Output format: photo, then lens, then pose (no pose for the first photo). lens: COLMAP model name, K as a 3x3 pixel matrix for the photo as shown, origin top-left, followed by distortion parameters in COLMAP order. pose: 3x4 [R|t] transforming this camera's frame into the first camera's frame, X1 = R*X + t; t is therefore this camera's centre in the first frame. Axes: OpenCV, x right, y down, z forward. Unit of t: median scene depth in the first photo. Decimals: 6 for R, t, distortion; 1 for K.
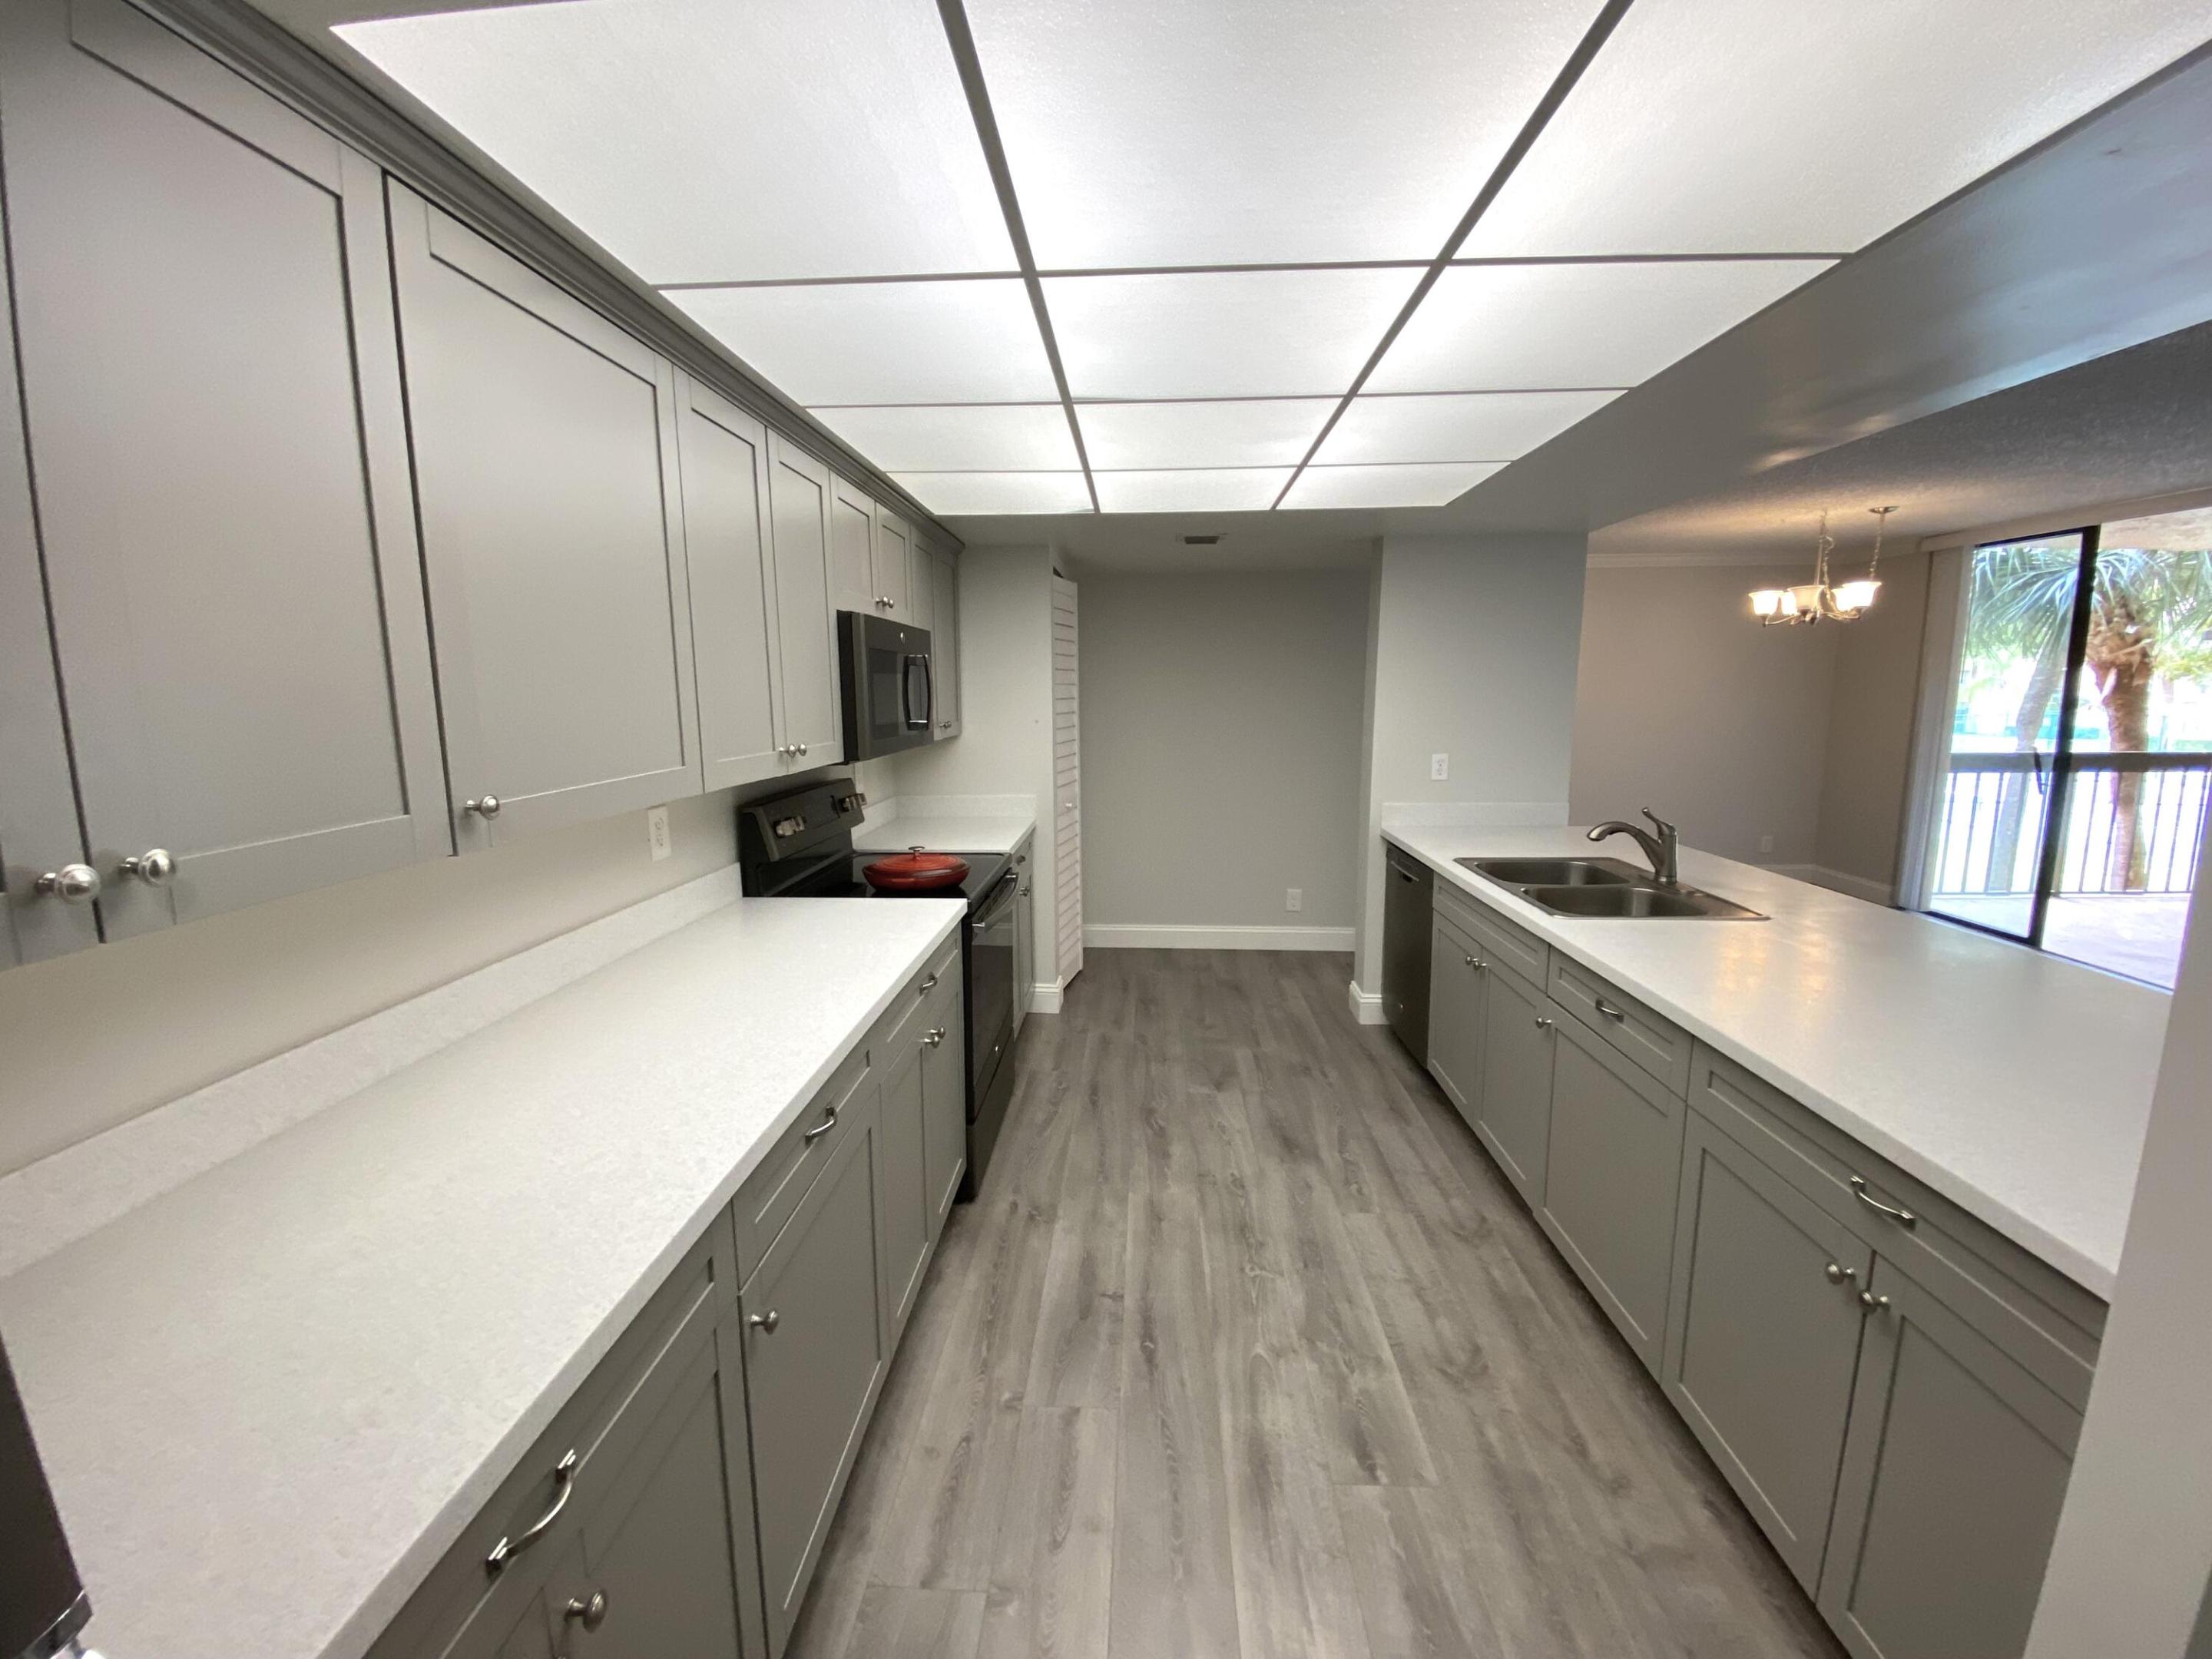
lens RADIAL K [[894.6, 0, 1101.9], [0, 894.6, 818.6], [0, 0, 1]] dist [0.023957, -0.019649]
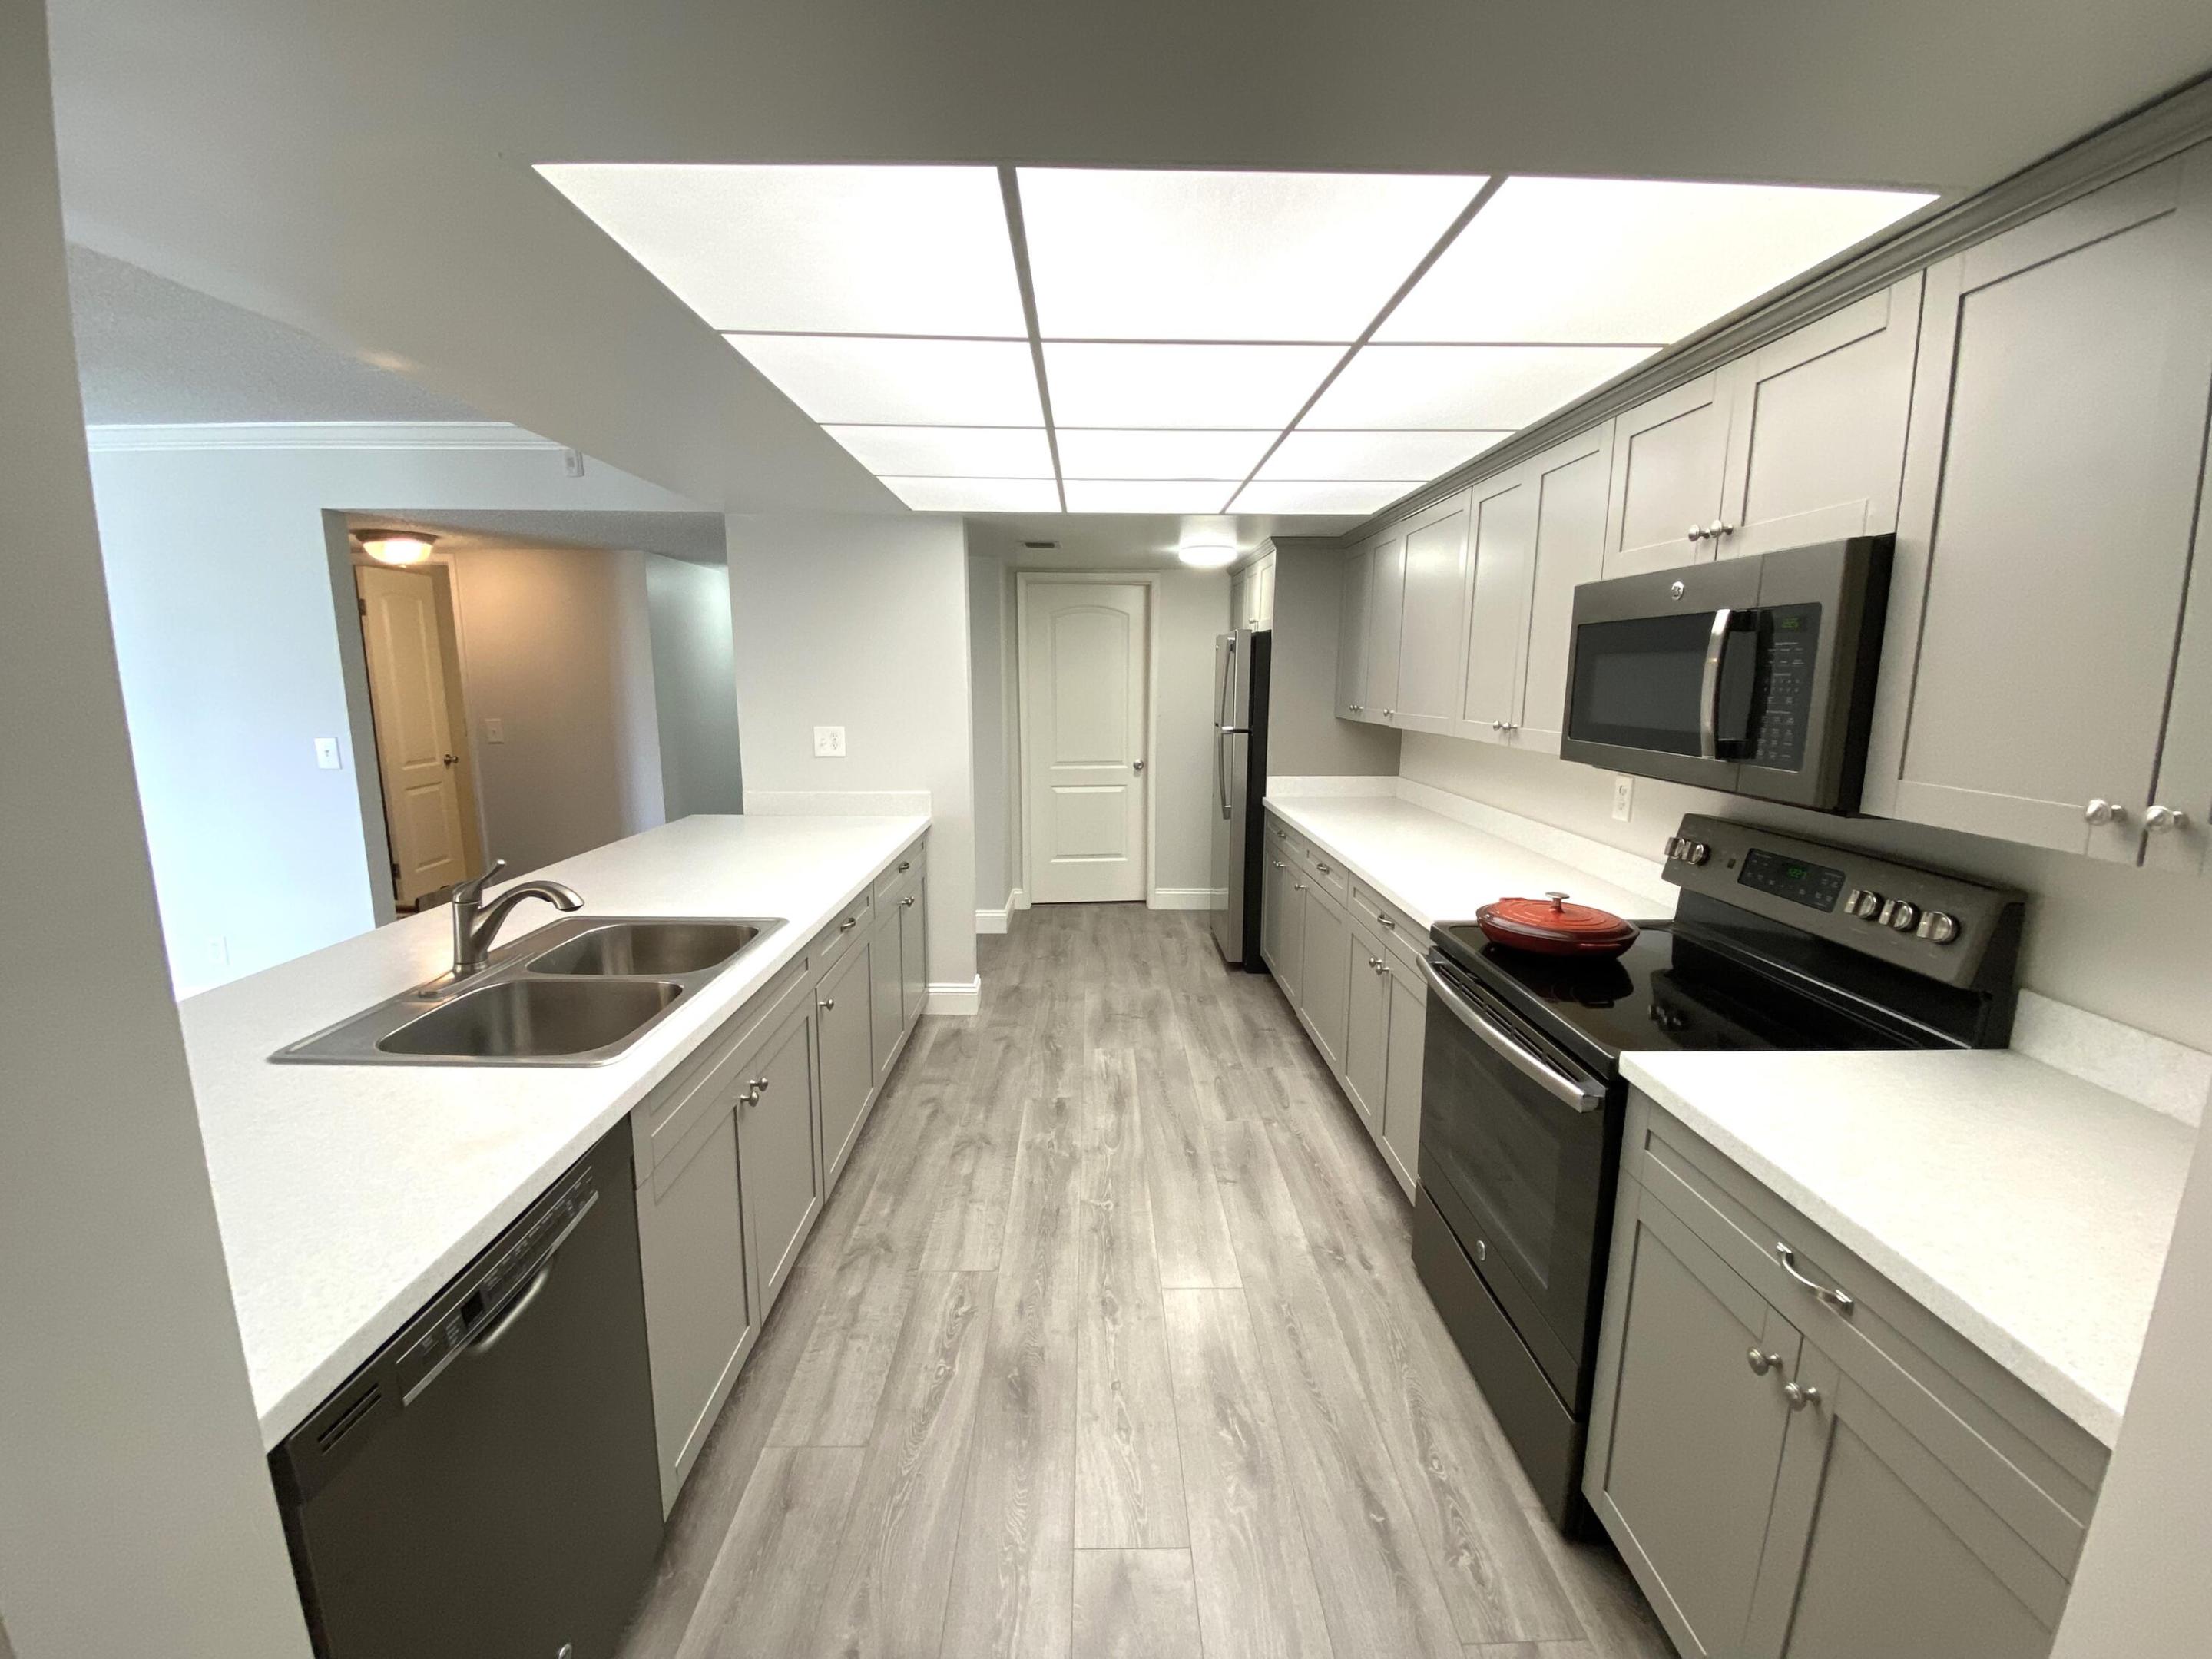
lens RADIAL K [[894.6, 0, 1101.9], [0, 894.6, 818.6], [0, 0, 1]] dist [0.023957, -0.019649]
pose [[-0.997910, 0.010231, -0.063799, 0.235511], [-0.009773, 0.952125, 0.305552, -0.280189], [0.063871, 0.305537, -0.950035, 1.869393]]
